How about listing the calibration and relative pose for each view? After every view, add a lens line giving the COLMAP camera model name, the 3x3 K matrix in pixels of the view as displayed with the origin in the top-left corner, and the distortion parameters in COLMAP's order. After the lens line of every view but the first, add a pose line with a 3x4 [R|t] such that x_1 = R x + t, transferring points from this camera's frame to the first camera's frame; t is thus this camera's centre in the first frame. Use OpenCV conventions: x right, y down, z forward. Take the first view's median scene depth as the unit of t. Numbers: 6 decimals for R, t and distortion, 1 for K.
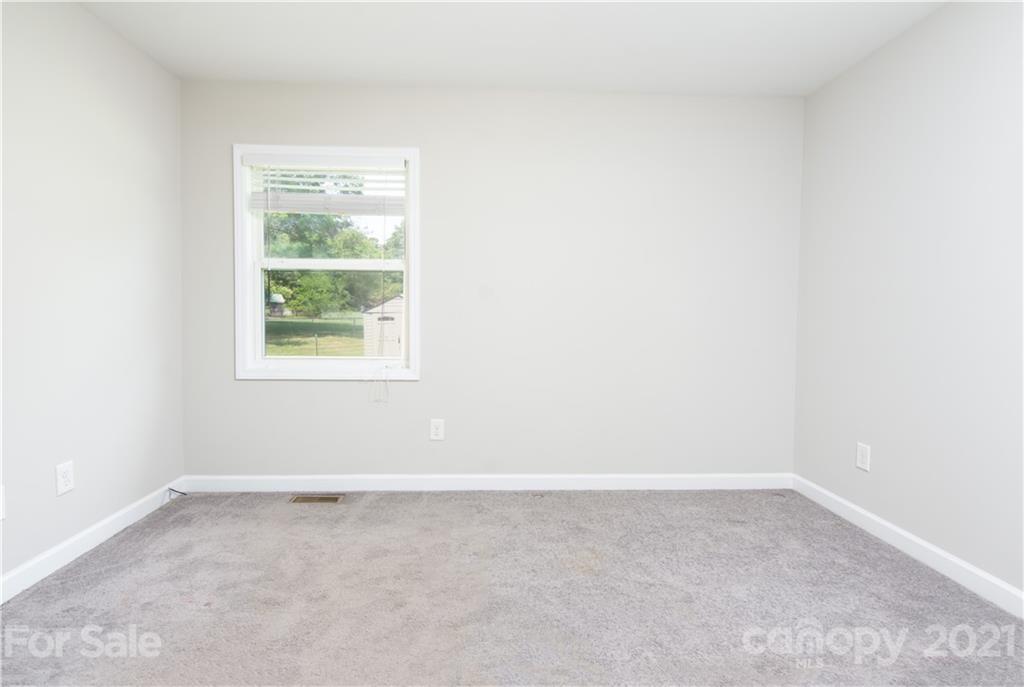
lens RADIAL K [[512.8, 0, 497.9], [0, 512.8, 327.9], [0, 0, 1]] dist [0.000467, -0.000559]
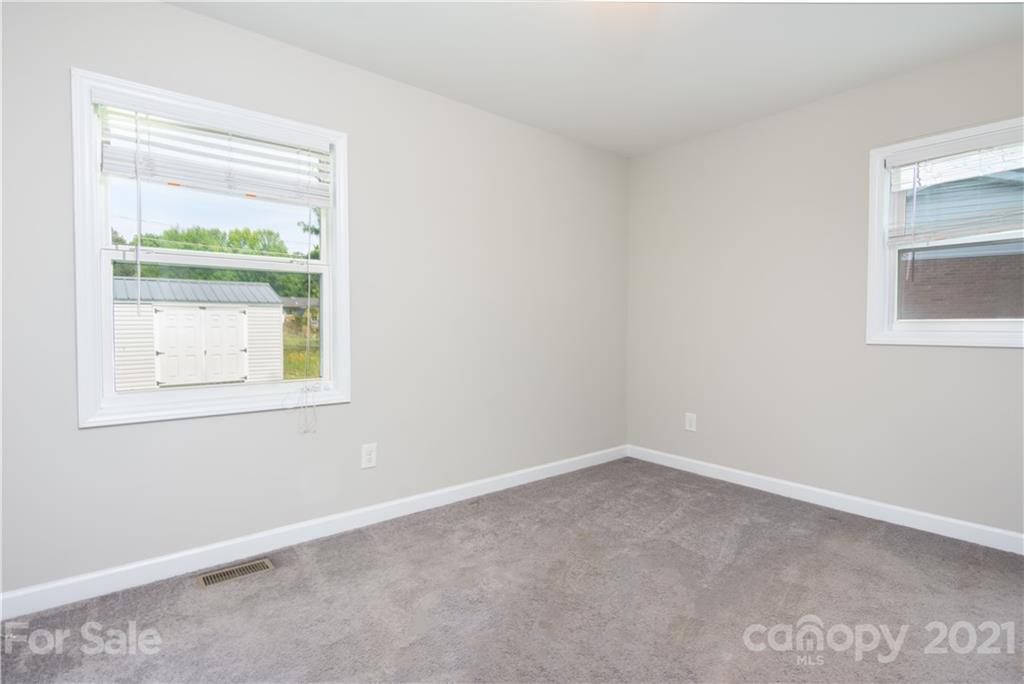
lens RADIAL K [[499.1, 0, 512.0], [0, 499.1, 342.0], [0, 0, 1]] dist [0.021544, -0.022767]
pose [[0.795576, -0.025920, 0.605299, -0.471446], [0.028019, 0.999590, 0.005977, 0.003293], [-0.605205, 0.012205, 0.795976, 0.167489]]
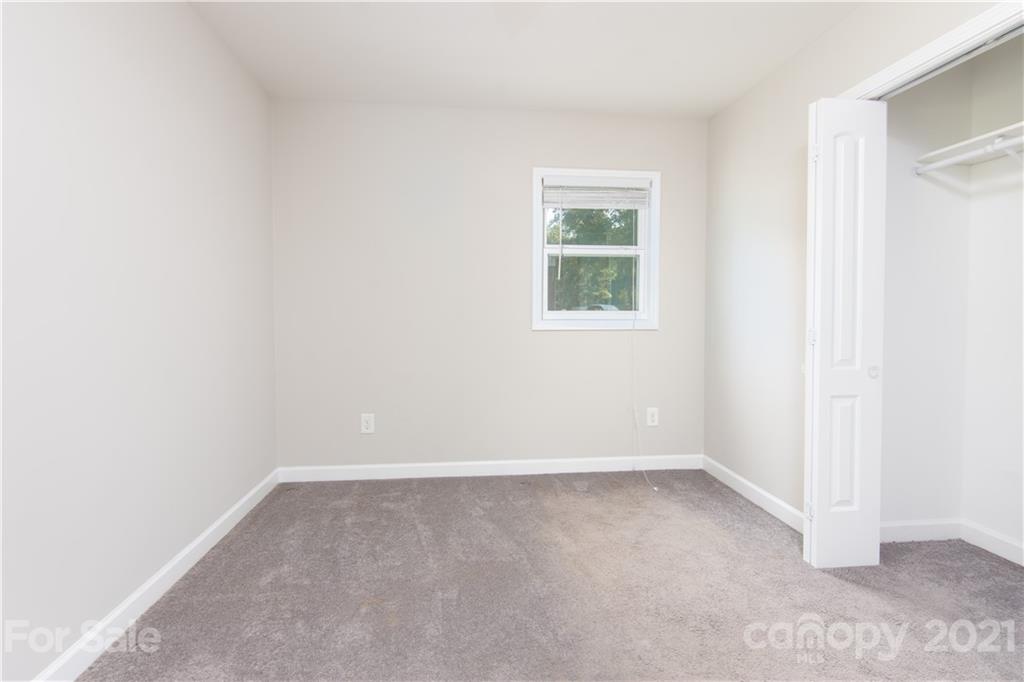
lens RADIAL K [[499.1, 0, 512.0], [0, 499.1, 341.0], [0, 0, 1]] dist [0.021544, -0.022767]
pose [[-0.077912, -0.056099, 0.995381, -0.478309], [0.035337, 0.997633, 0.058992, -0.012465], [-0.996334, 0.039770, -0.075746, 0.657659]]
